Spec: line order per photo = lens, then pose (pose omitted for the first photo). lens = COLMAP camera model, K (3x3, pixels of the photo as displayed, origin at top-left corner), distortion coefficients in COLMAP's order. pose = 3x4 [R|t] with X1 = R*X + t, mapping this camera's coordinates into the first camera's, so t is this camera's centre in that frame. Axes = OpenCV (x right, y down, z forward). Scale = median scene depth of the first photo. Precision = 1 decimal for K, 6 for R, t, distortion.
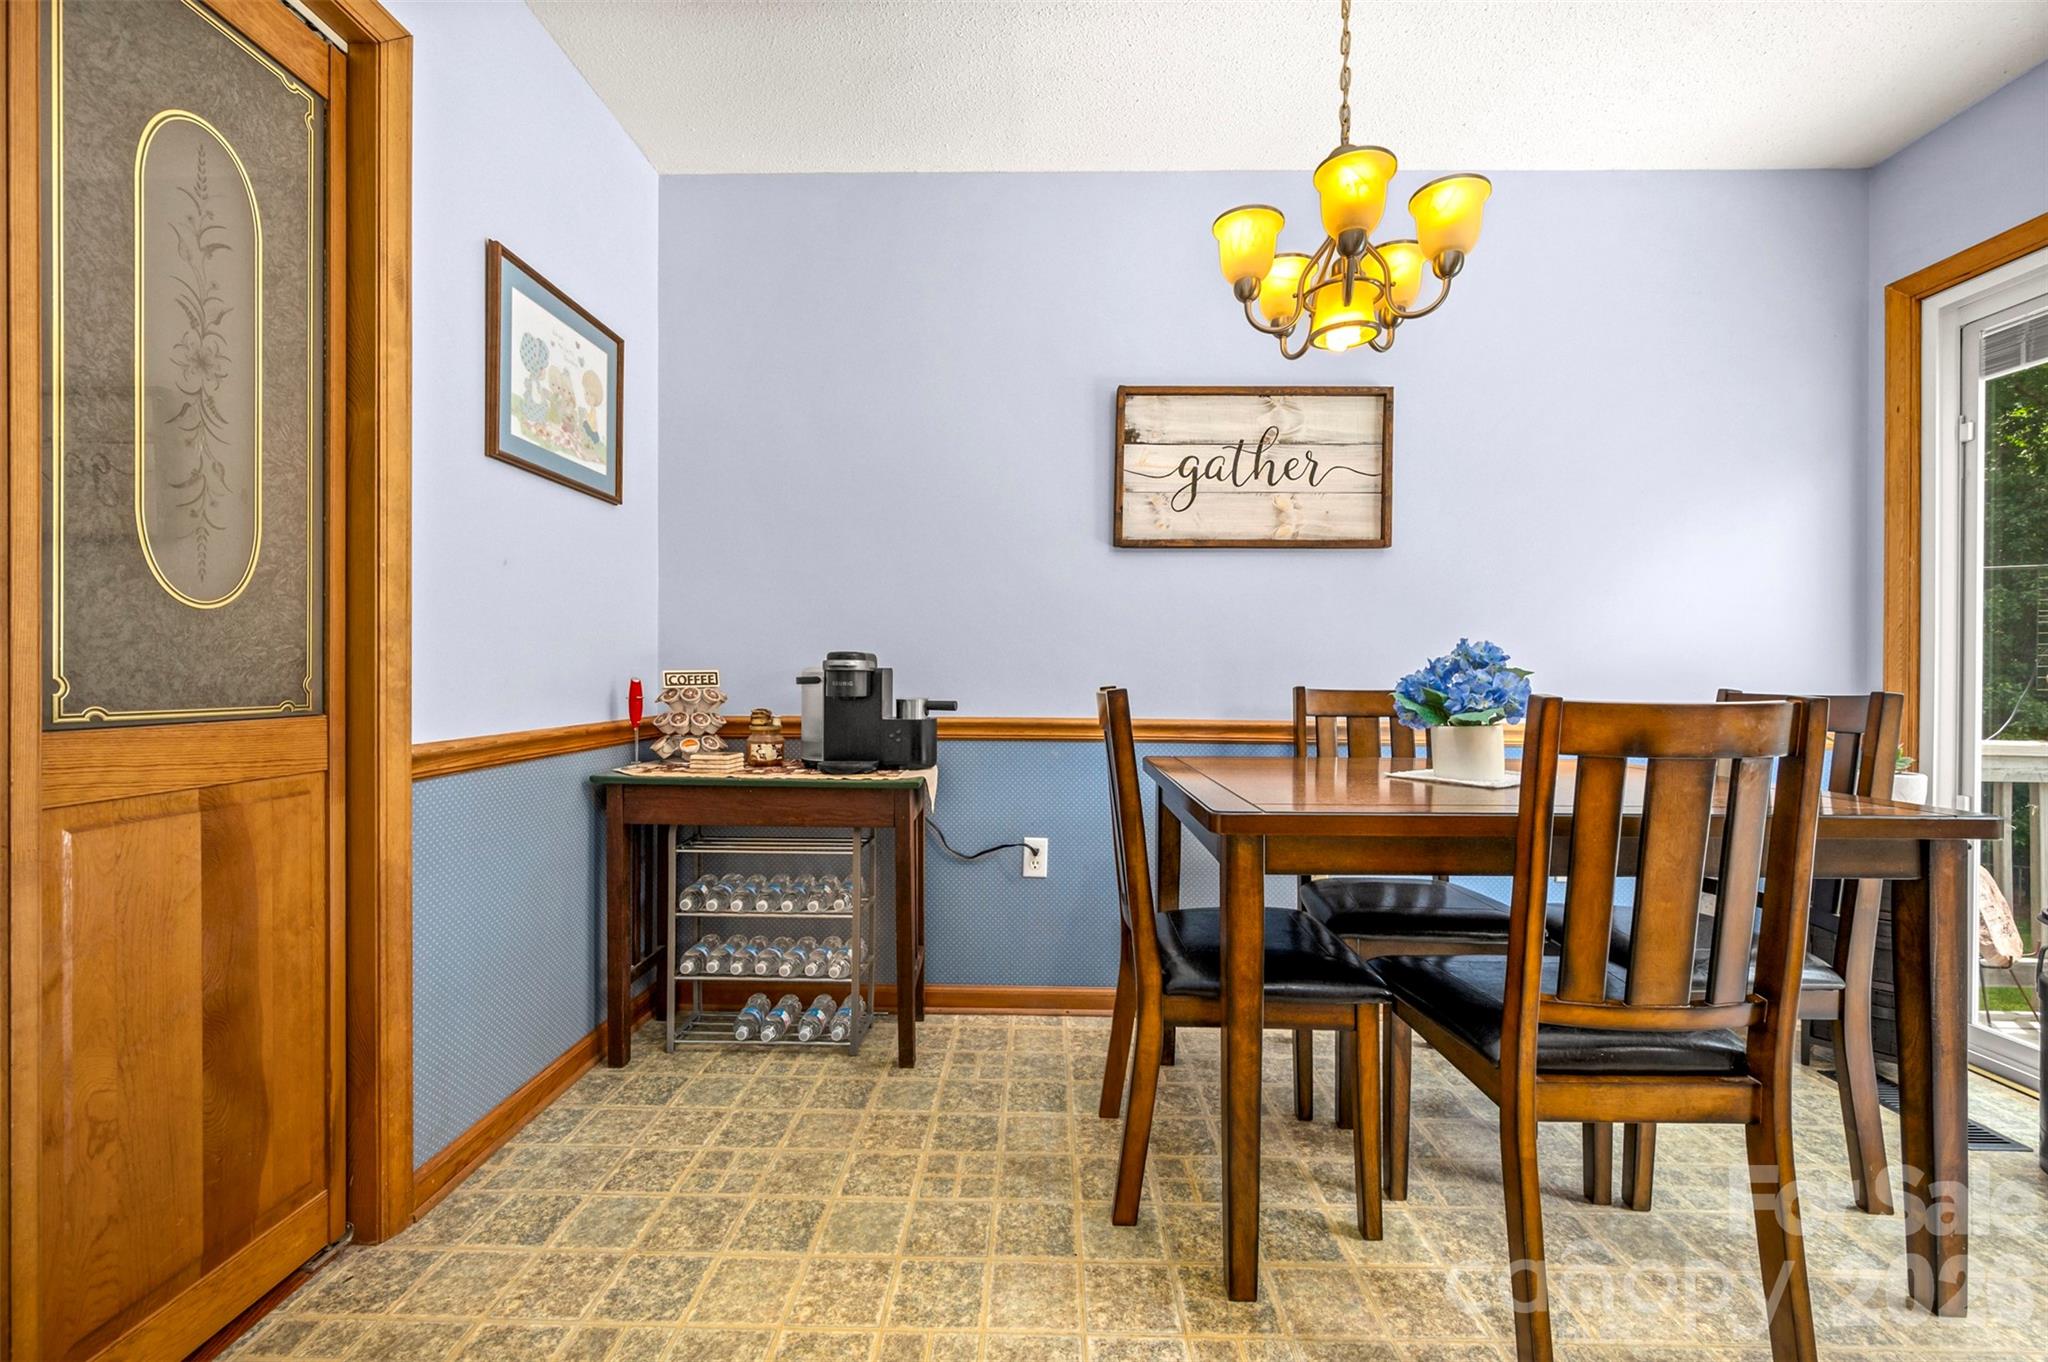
lens RADIAL K [[833.8, 0, 1026.9], [0, 833.8, 676.3], [0, 0, 1]] dist [0.002180, -0.000025]
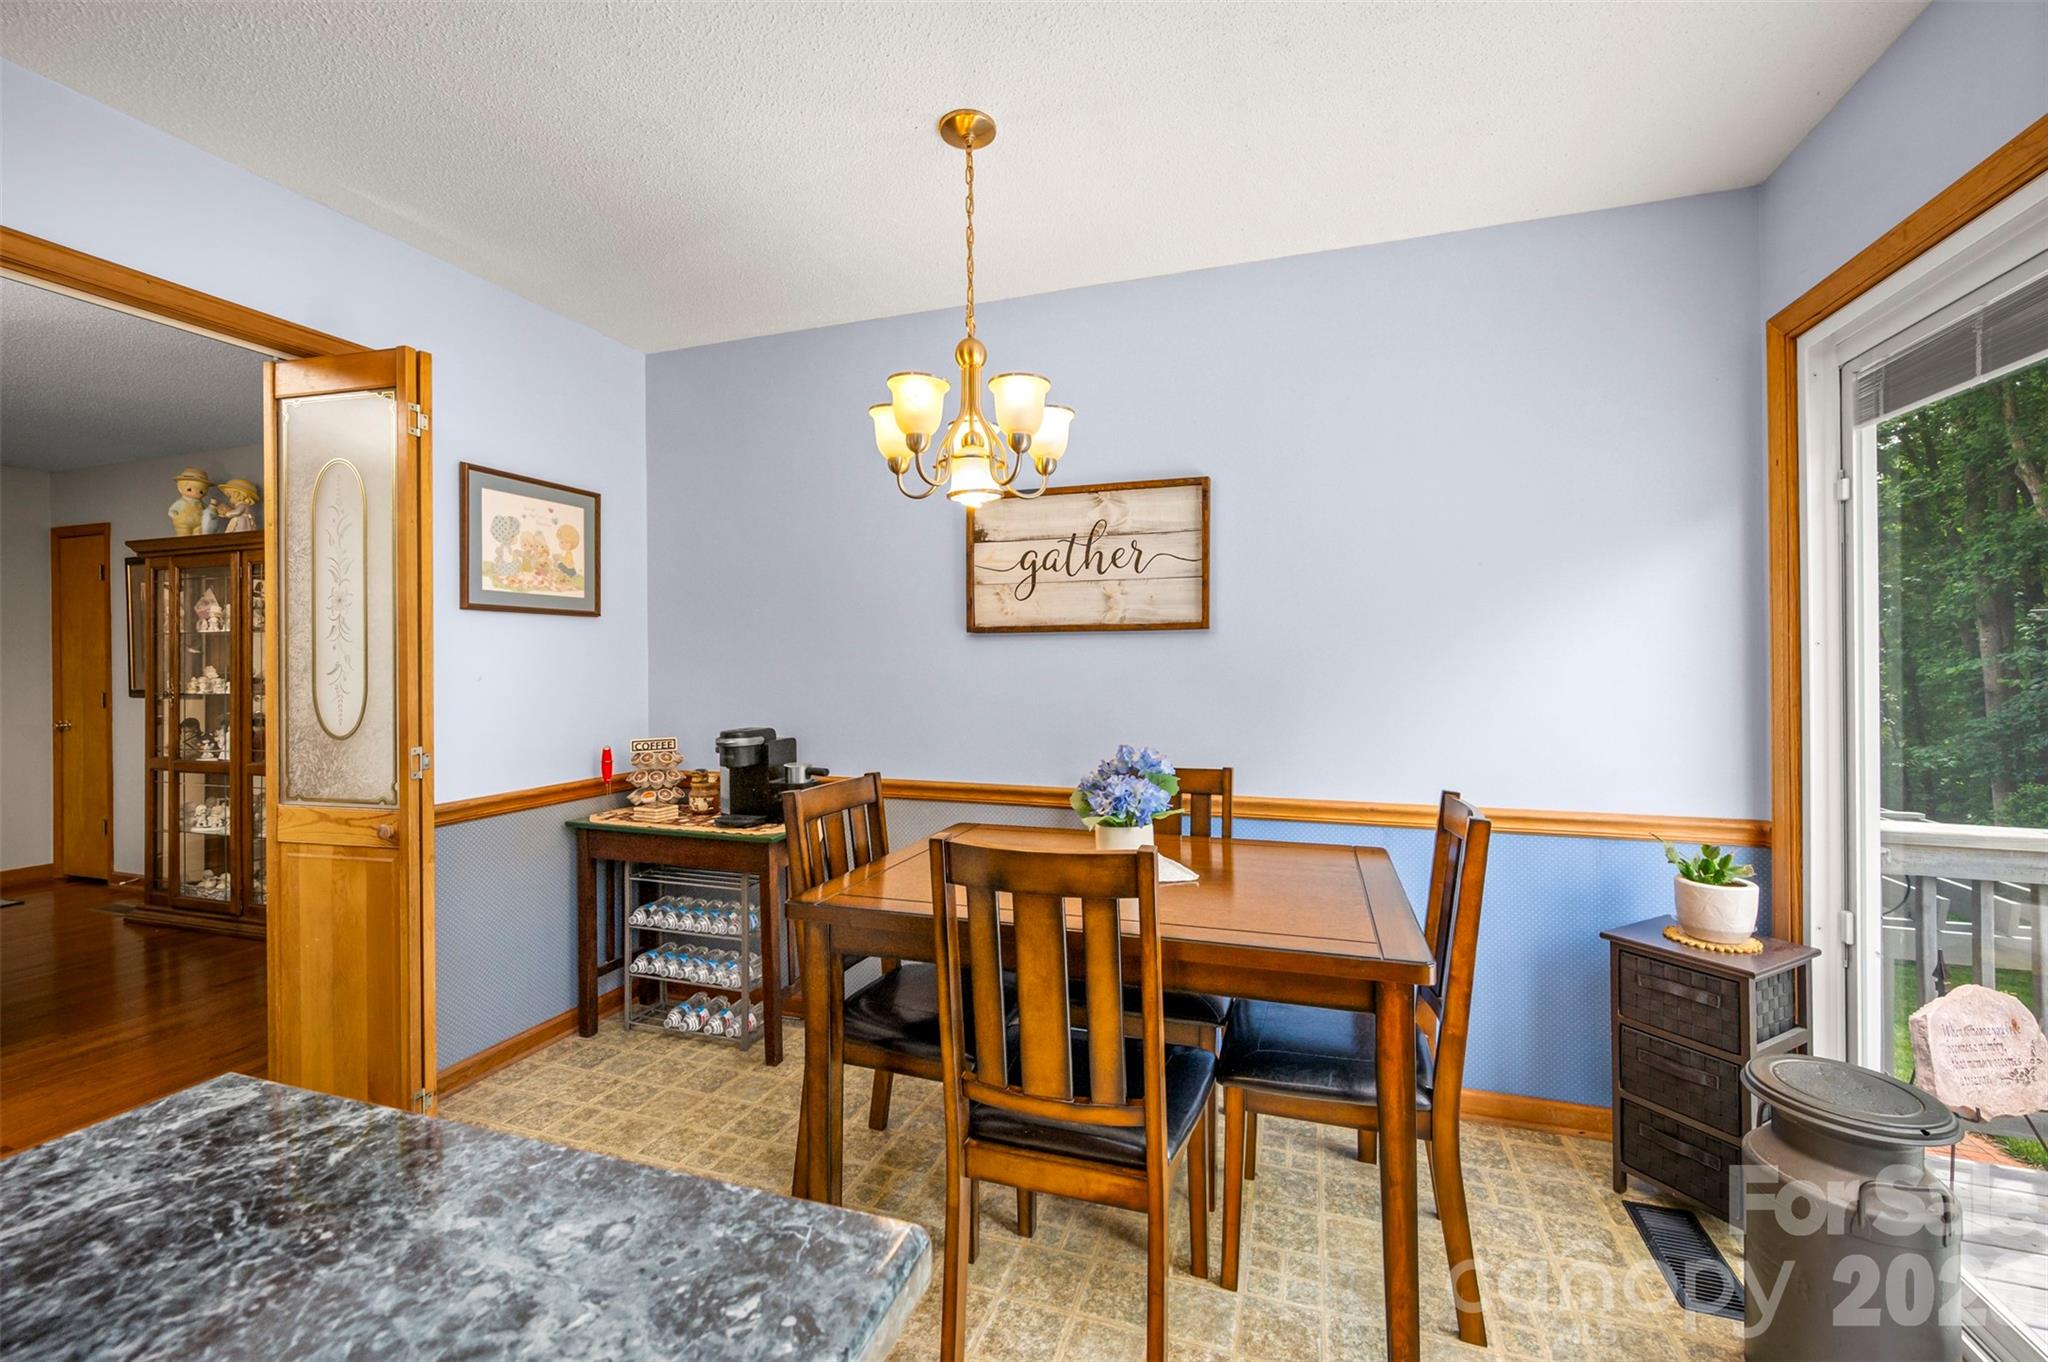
lens RADIAL K [[833.8, 0, 1006.4], [0, 833.8, 669.0], [0, 0, 1]] dist [0.002180, -0.000025]
pose [[0.952666, -0.011619, -0.303798, 0.533639], [0.010637, 0.999931, -0.004886, -0.106538], [0.303834, 0.001424, 0.952724, -0.077696]]
